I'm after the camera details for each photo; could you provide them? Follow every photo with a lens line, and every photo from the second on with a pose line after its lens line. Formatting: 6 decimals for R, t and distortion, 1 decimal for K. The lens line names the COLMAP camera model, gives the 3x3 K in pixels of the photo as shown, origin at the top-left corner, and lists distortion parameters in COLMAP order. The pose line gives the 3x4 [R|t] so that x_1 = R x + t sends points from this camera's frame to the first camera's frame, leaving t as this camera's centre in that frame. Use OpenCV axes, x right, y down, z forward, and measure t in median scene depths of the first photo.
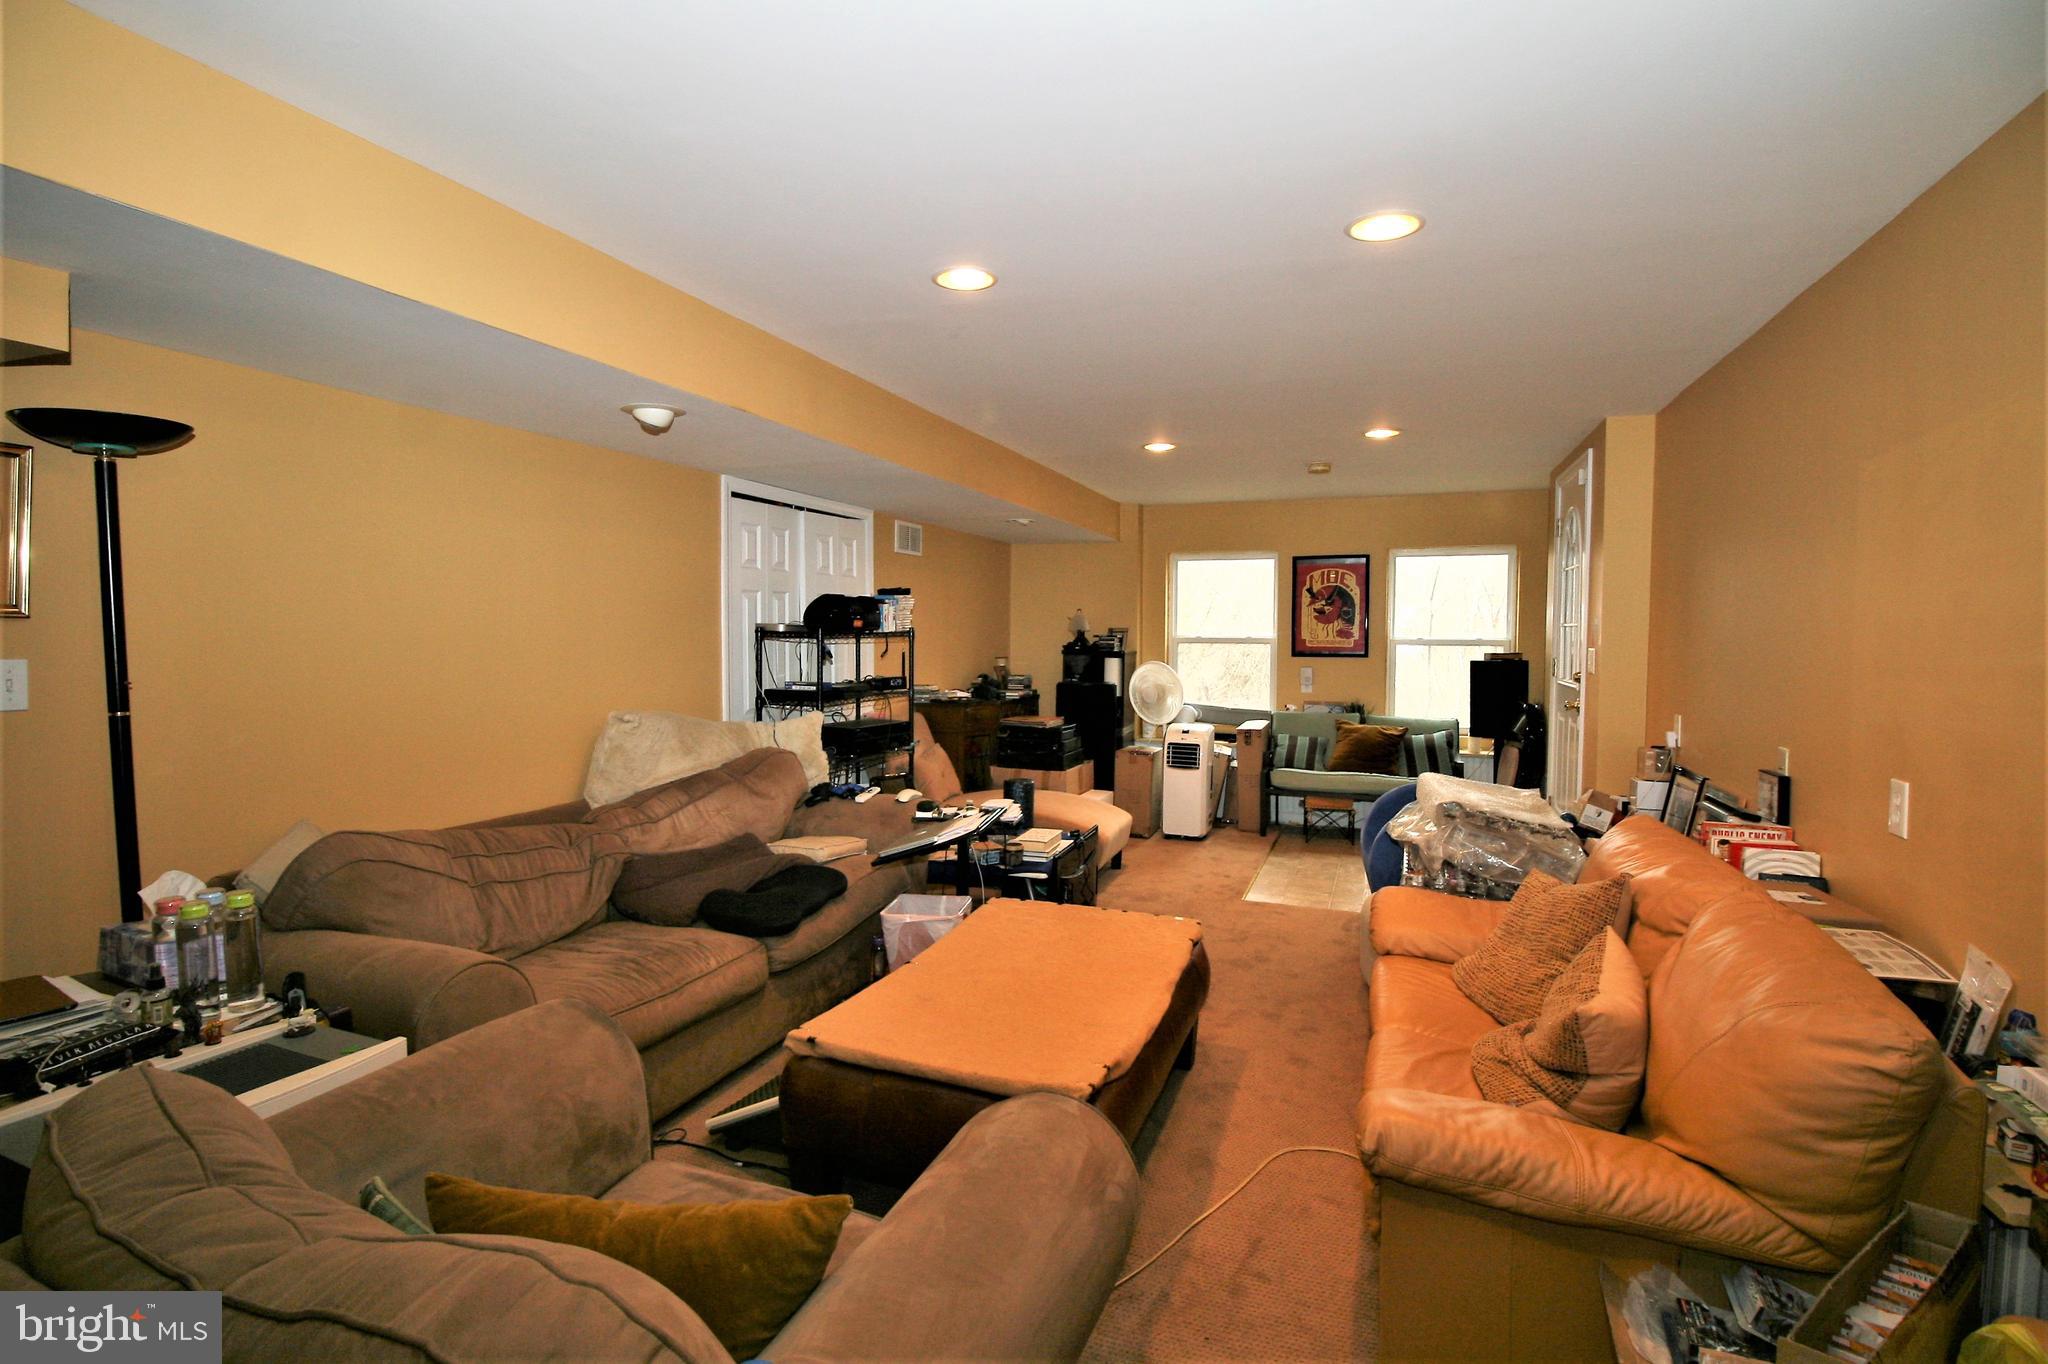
lens RADIAL K [[872.2, 0, 1027.4], [0, 872.2, 649.2], [0, 0, 1]] dist [-0.000306, -0.025217]
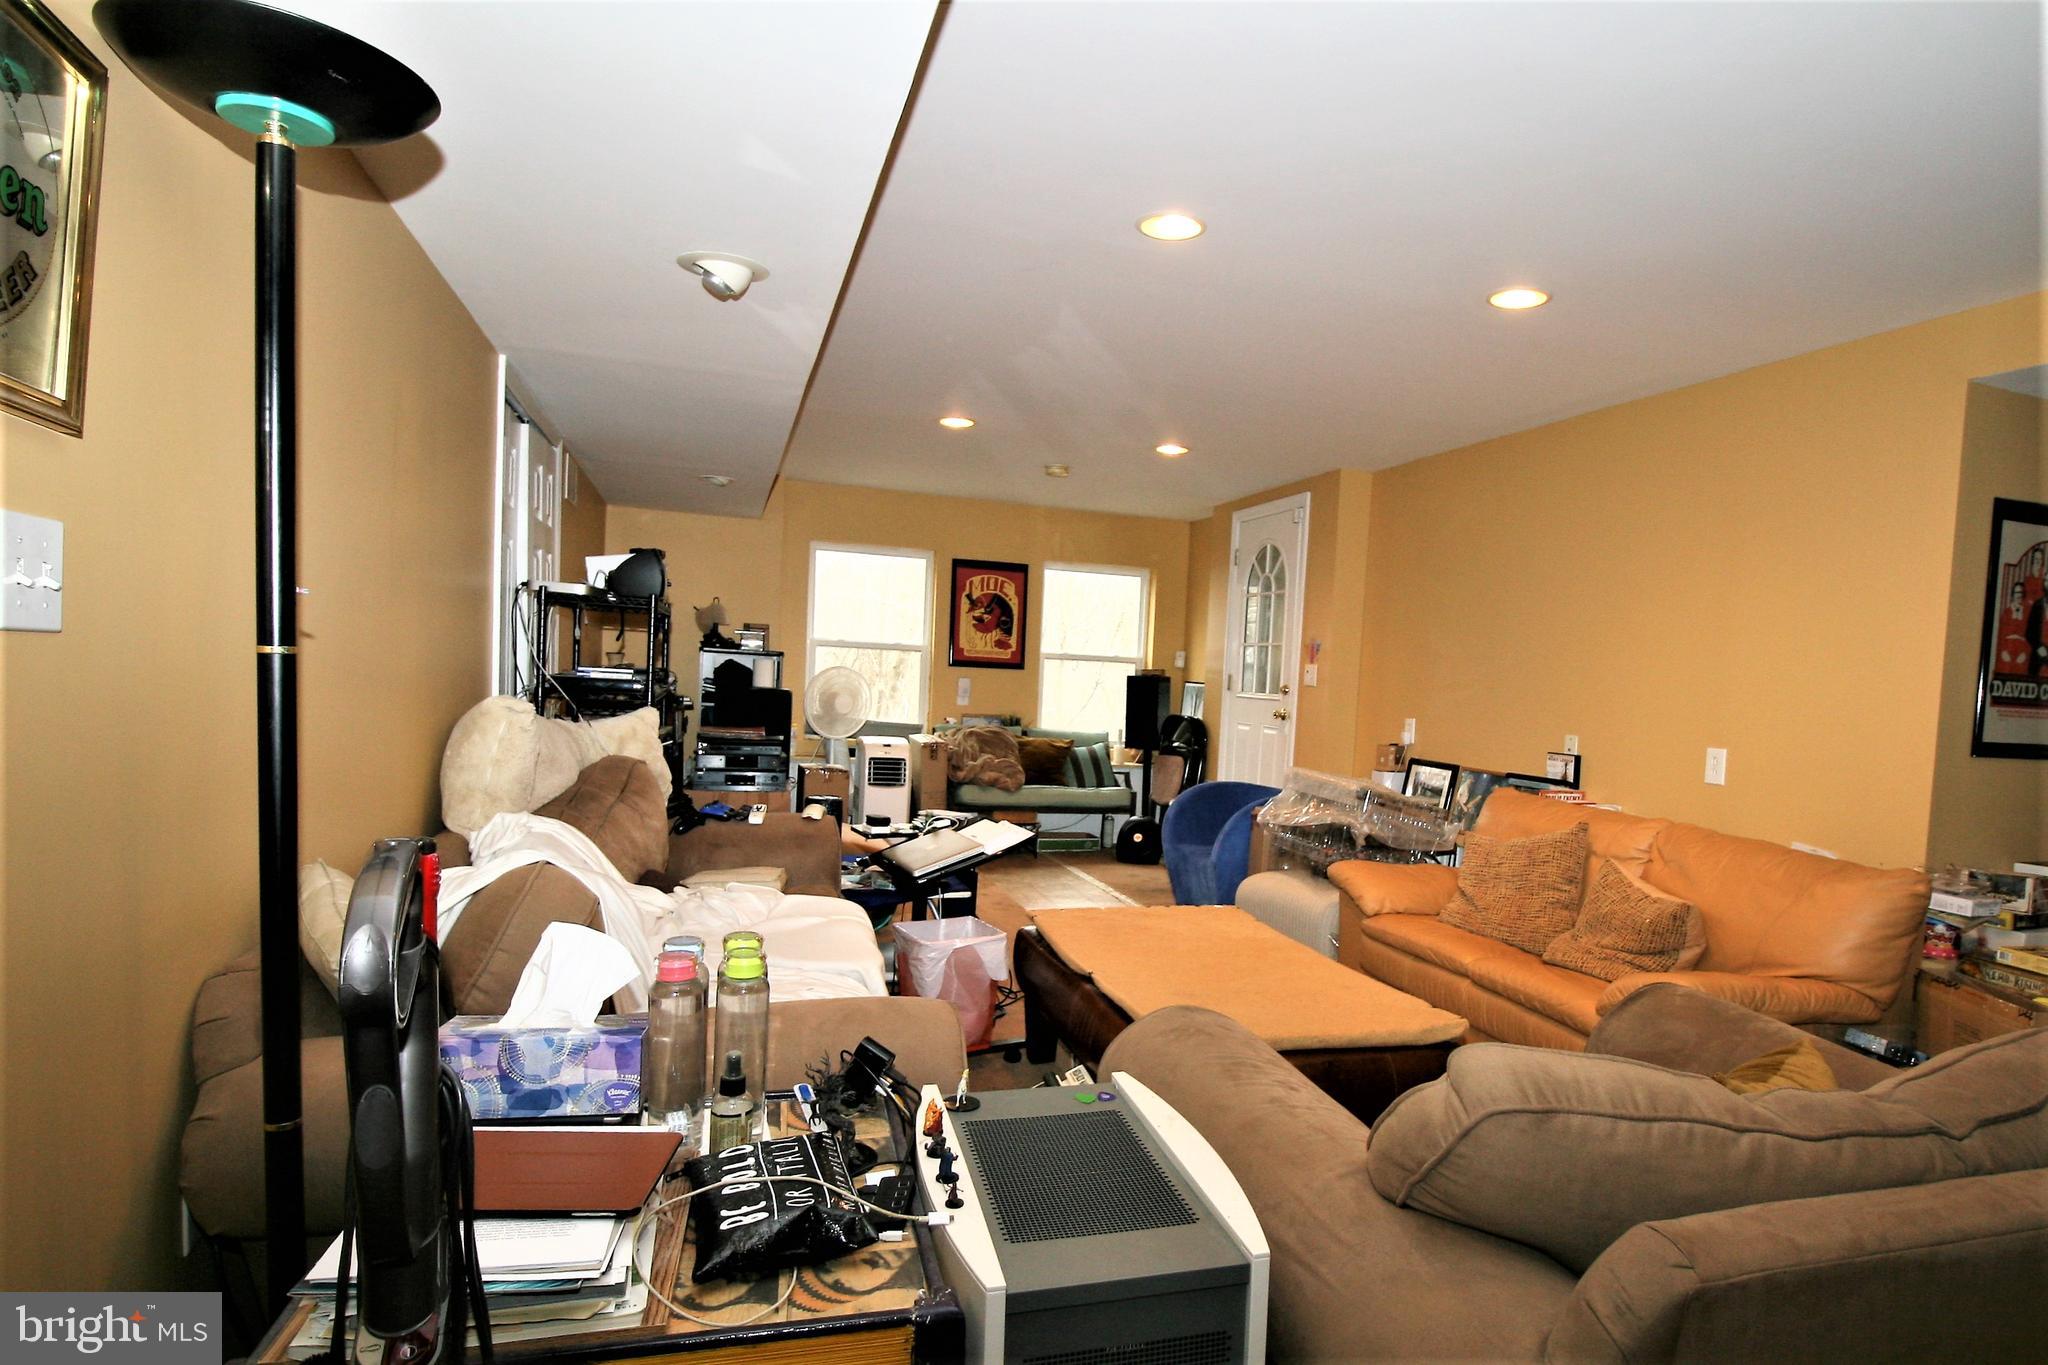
lens RADIAL K [[1033.2, 0, 1024.0], [0, 1033.2, 682.5], [0, 0, 1]] dist [-0.000858, -0.015487]
pose [[0.800620, 0.028947, 0.598473, -0.304575], [-0.037548, 0.999293, 0.001896, 0.021850], [-0.597995, -0.023989, 0.801141, 0.070365]]
